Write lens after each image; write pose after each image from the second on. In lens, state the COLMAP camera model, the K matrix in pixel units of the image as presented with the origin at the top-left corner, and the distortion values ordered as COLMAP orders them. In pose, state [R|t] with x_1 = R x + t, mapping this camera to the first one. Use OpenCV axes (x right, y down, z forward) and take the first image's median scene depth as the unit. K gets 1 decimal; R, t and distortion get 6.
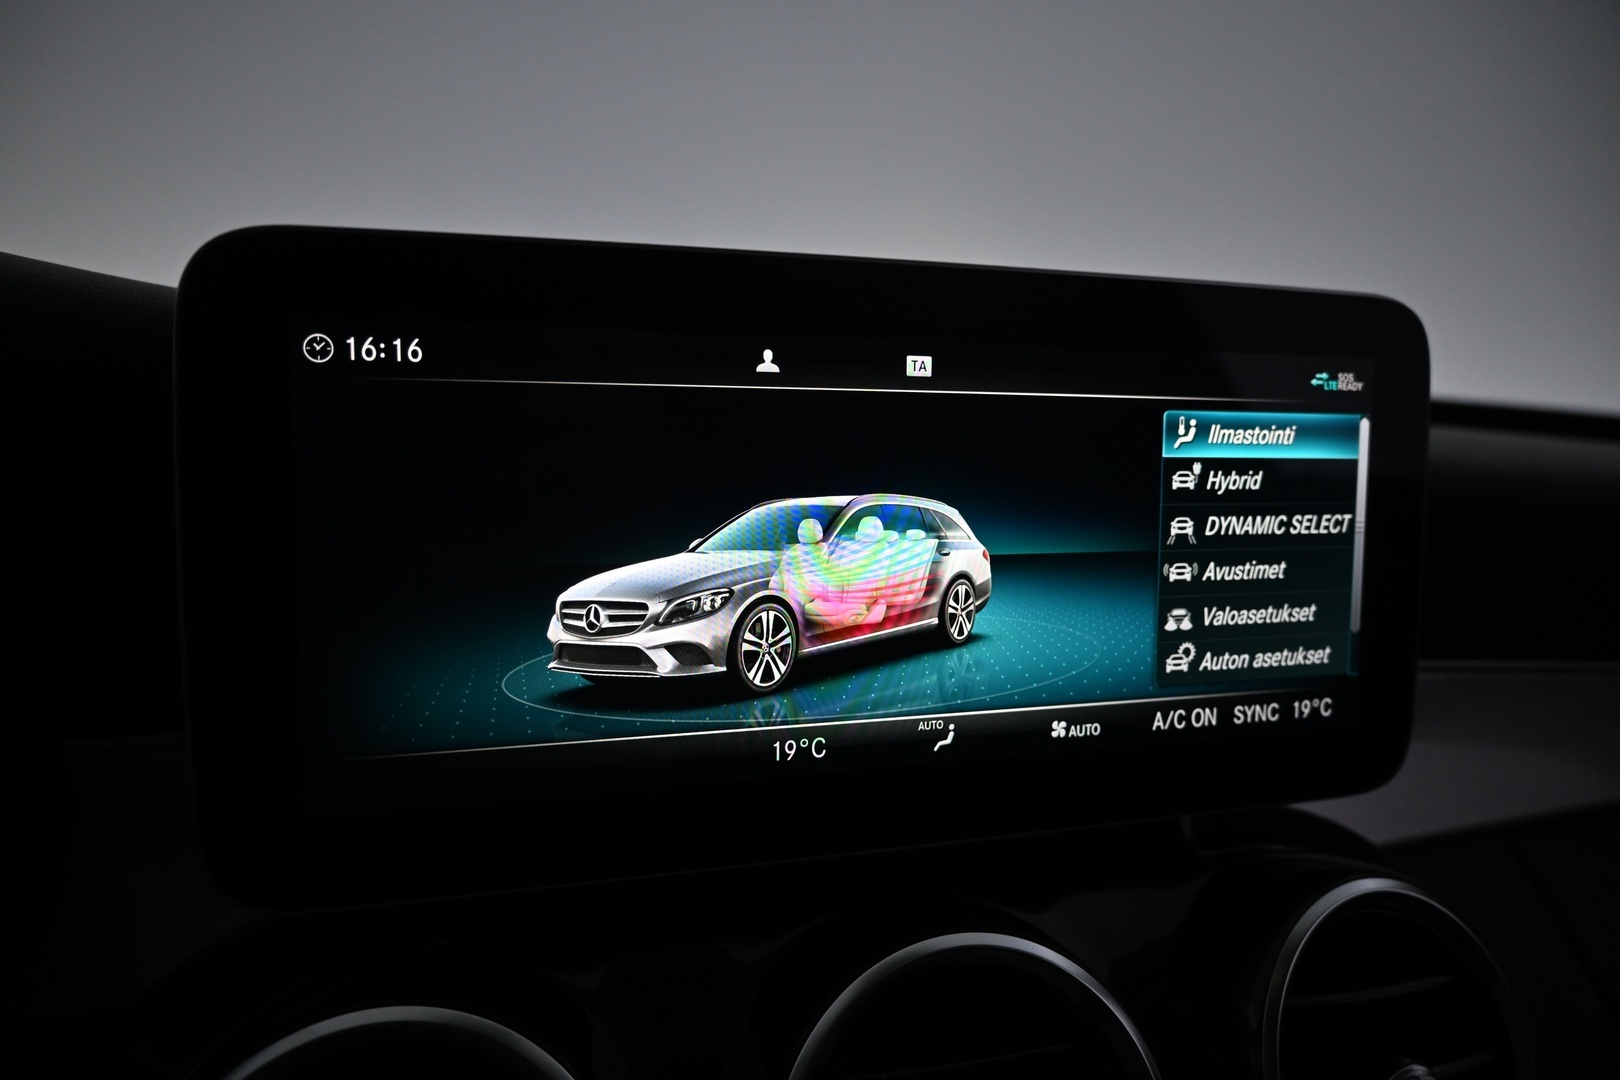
lens RADIAL K [[1119.9, 0, 808.1], [0, 1119.9, 543.8], [0, 0, 1]] dist [0.000154, -0.000520]
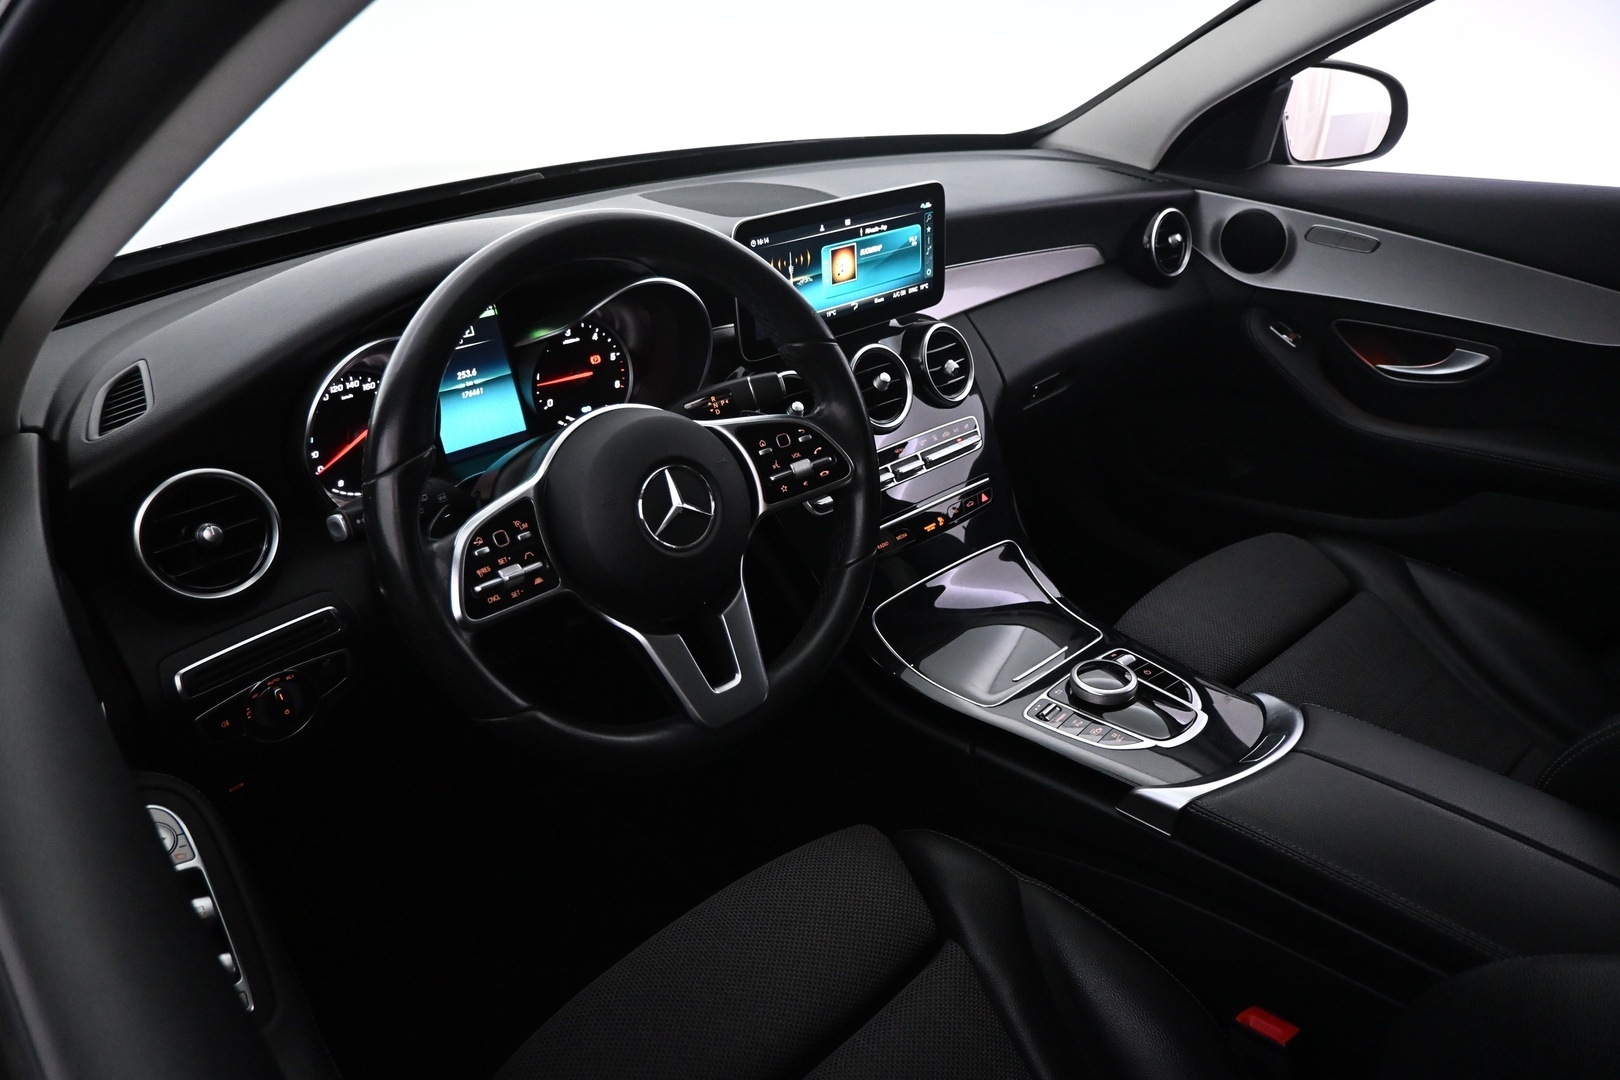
lens RADIAL K [[1119.9, 0, 808.1], [0, 1119.9, 543.8], [0, 0, 1]] dist [0.000154, -0.000520]
pose [[0.912528, -0.216961, 0.346729, -1.714942], [0.076181, 0.923040, 0.377085, -0.617069], [-0.401858, -0.317686, 0.858828, -2.901867]]
